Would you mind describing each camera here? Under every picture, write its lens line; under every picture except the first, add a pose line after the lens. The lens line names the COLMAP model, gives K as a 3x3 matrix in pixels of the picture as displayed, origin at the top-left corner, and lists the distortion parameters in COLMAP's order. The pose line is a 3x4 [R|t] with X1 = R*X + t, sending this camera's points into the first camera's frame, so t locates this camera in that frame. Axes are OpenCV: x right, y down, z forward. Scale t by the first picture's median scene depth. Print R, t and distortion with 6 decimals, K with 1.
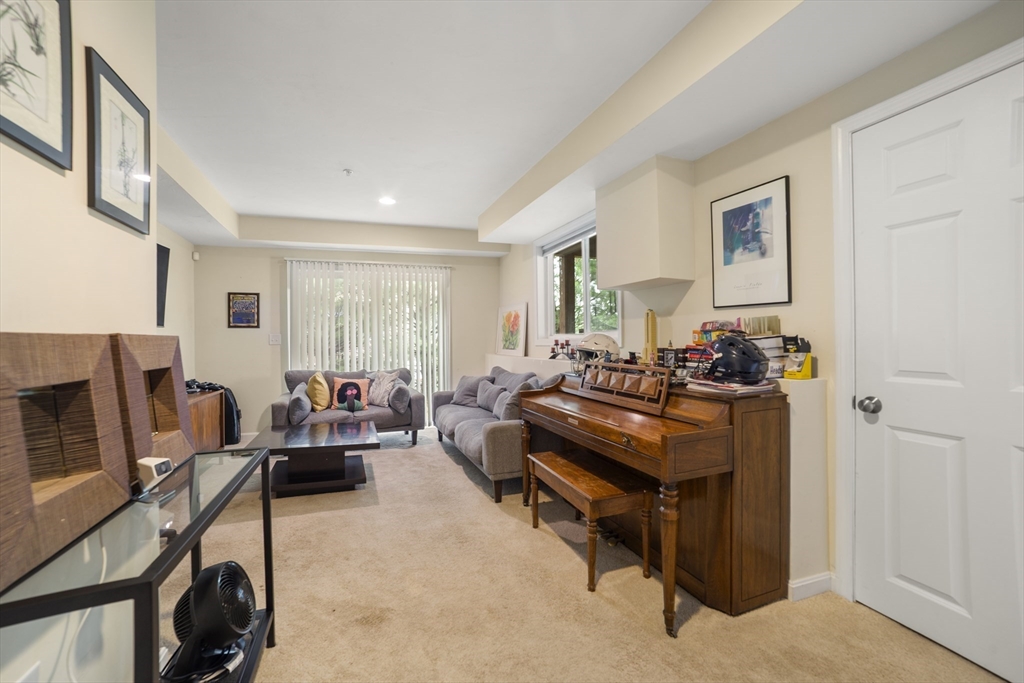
lens RADIAL K [[413.1, 0, 511.0], [0, 413.1, 338.9], [0, 0, 1]] dist [-0.037741, 0.000404]
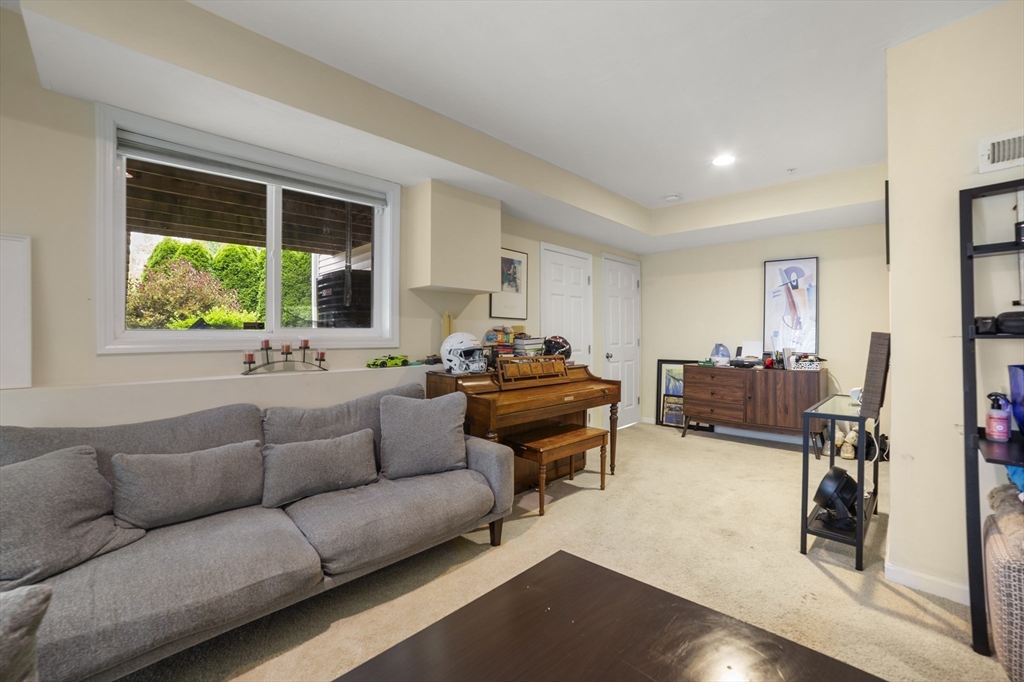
lens RADIAL K [[413.1, 0, 511.5], [0, 413.1, 338.1], [0, 0, 1]] dist [-0.037741, 0.000404]
pose [[-0.386257, 0.011800, 0.922316, -0.992812], [0.012253, 0.999896, -0.007661, 0.013398], [-0.922310, 0.008342, -0.386362, 1.645673]]
